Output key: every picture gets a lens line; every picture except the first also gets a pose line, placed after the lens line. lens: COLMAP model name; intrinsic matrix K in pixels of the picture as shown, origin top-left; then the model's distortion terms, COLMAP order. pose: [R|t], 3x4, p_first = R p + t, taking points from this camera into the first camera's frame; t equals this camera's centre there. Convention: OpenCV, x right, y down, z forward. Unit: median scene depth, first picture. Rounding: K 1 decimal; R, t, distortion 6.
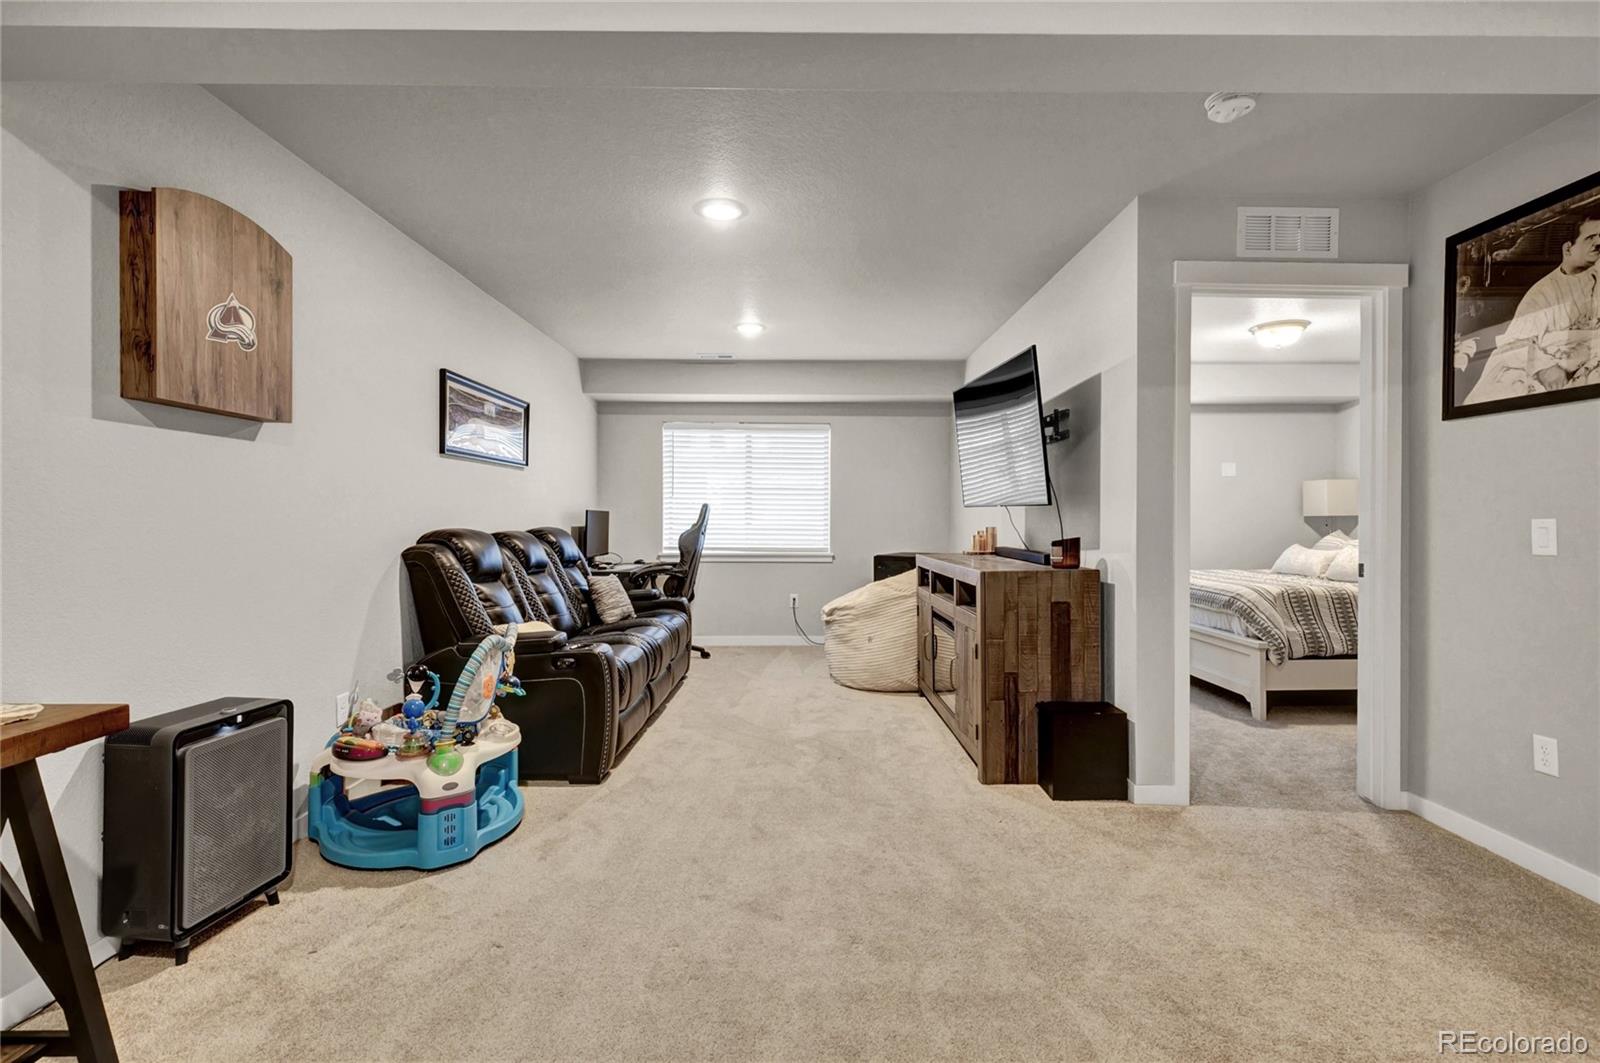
lens RADIAL K [[721.9, 0, 790.9], [0, 721.9, 526.1], [0, 0, 1]] dist [0.010437, -0.003579]
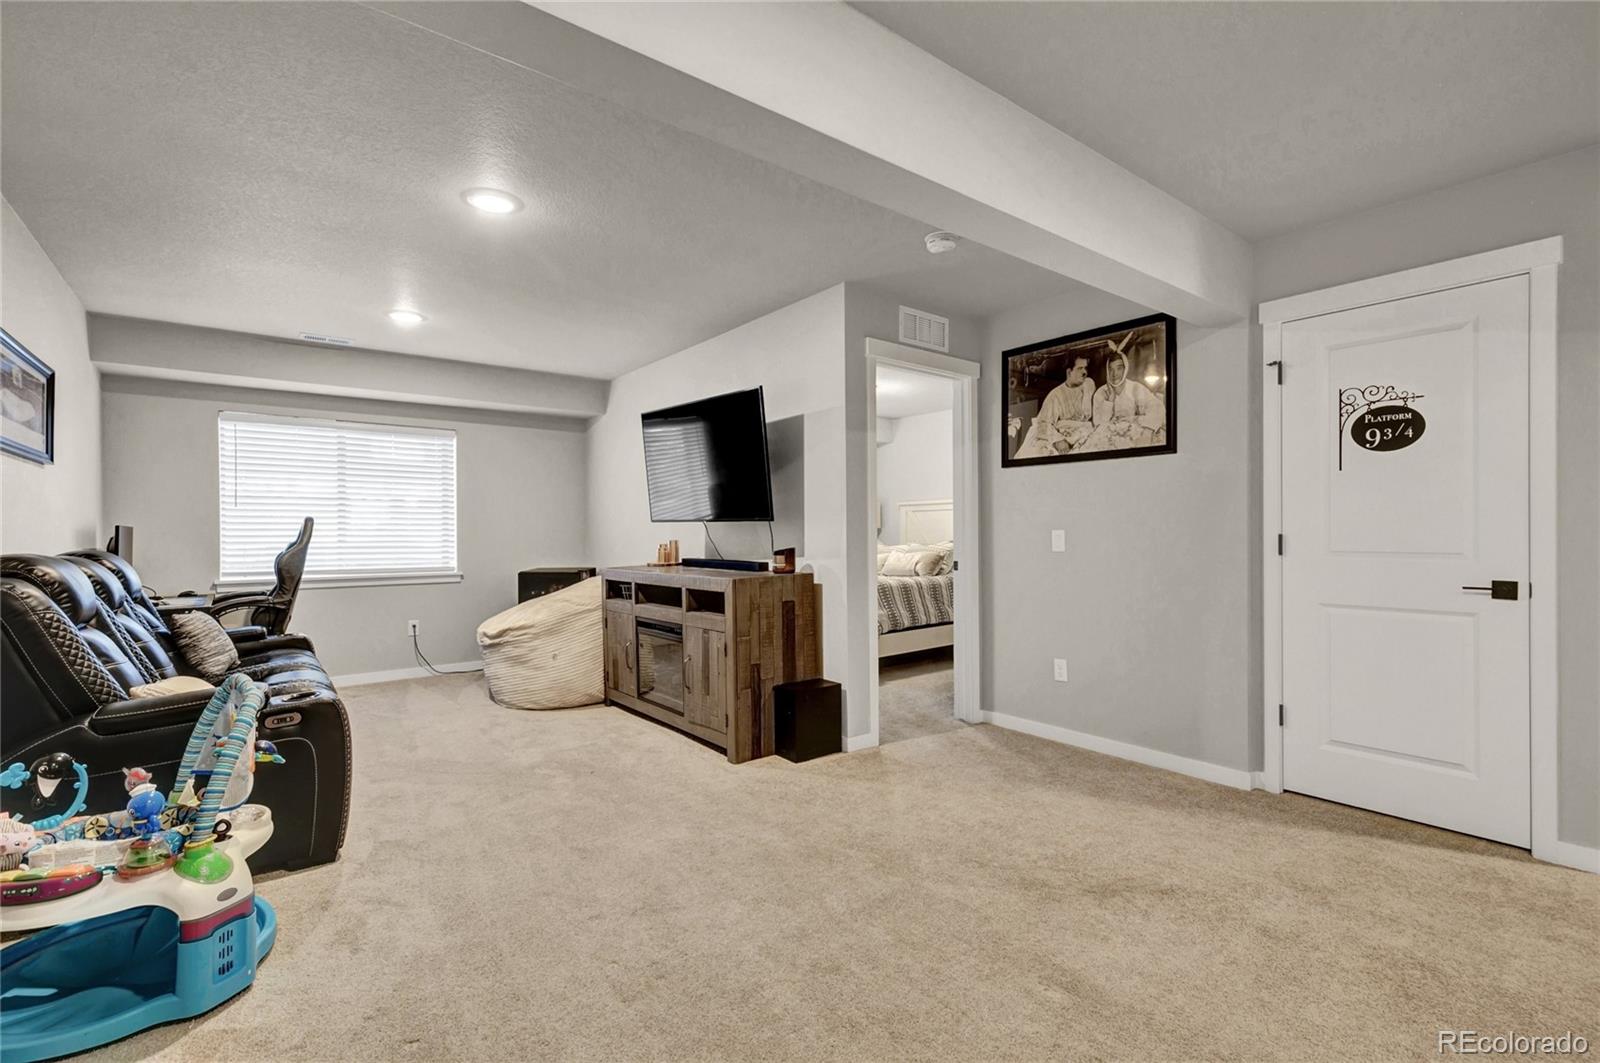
lens RADIAL K [[721.9, 0, 791.7], [0, 721.9, 537.3], [0, 0, 1]] dist [0.010437, -0.003579]
pose [[0.795008, -0.012178, 0.606477, -0.354930], [0.014264, 0.999897, 0.001380, -0.003374], [-0.606431, 0.007554, 0.795100, 0.032466]]
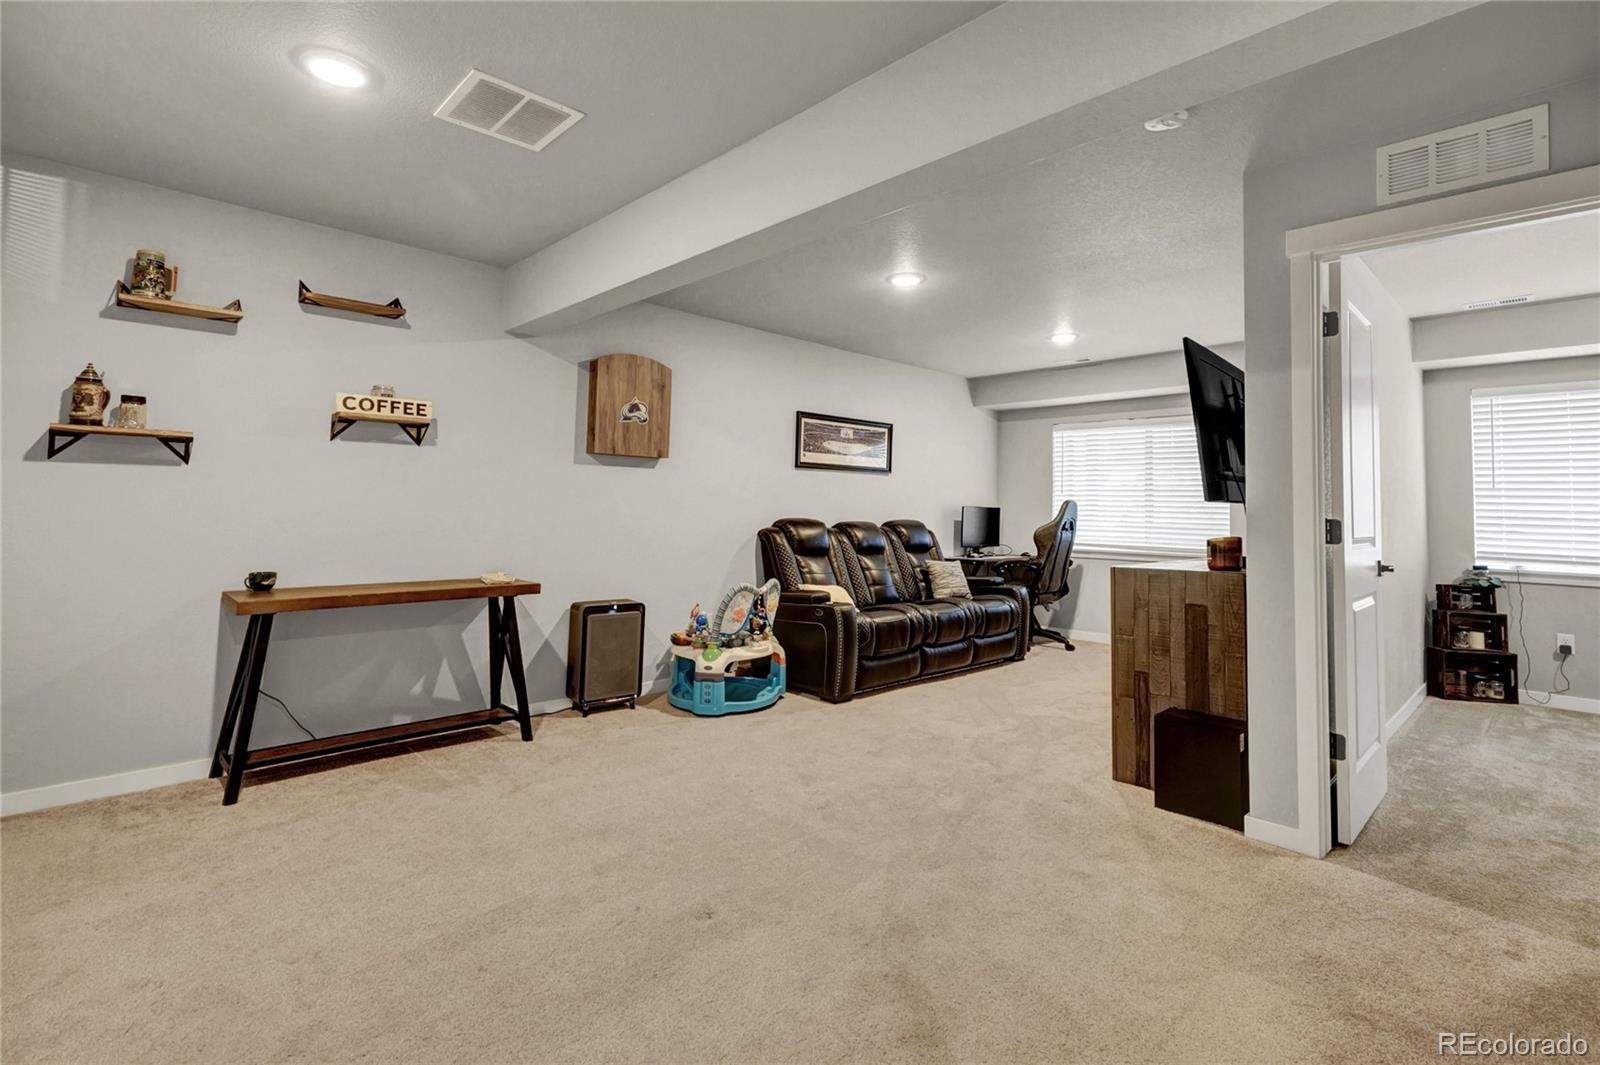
lens RADIAL K [[721.9, 0, 781.6], [0, 721.9, 471.0], [0, 0, 1]] dist [0.010437, -0.003579]
pose [[0.692744, -0.031057, -0.720514, 0.685275], [-0.021351, 0.997751, -0.063535, 0.002053], [0.720867, 0.059397, 0.690524, -0.055947]]
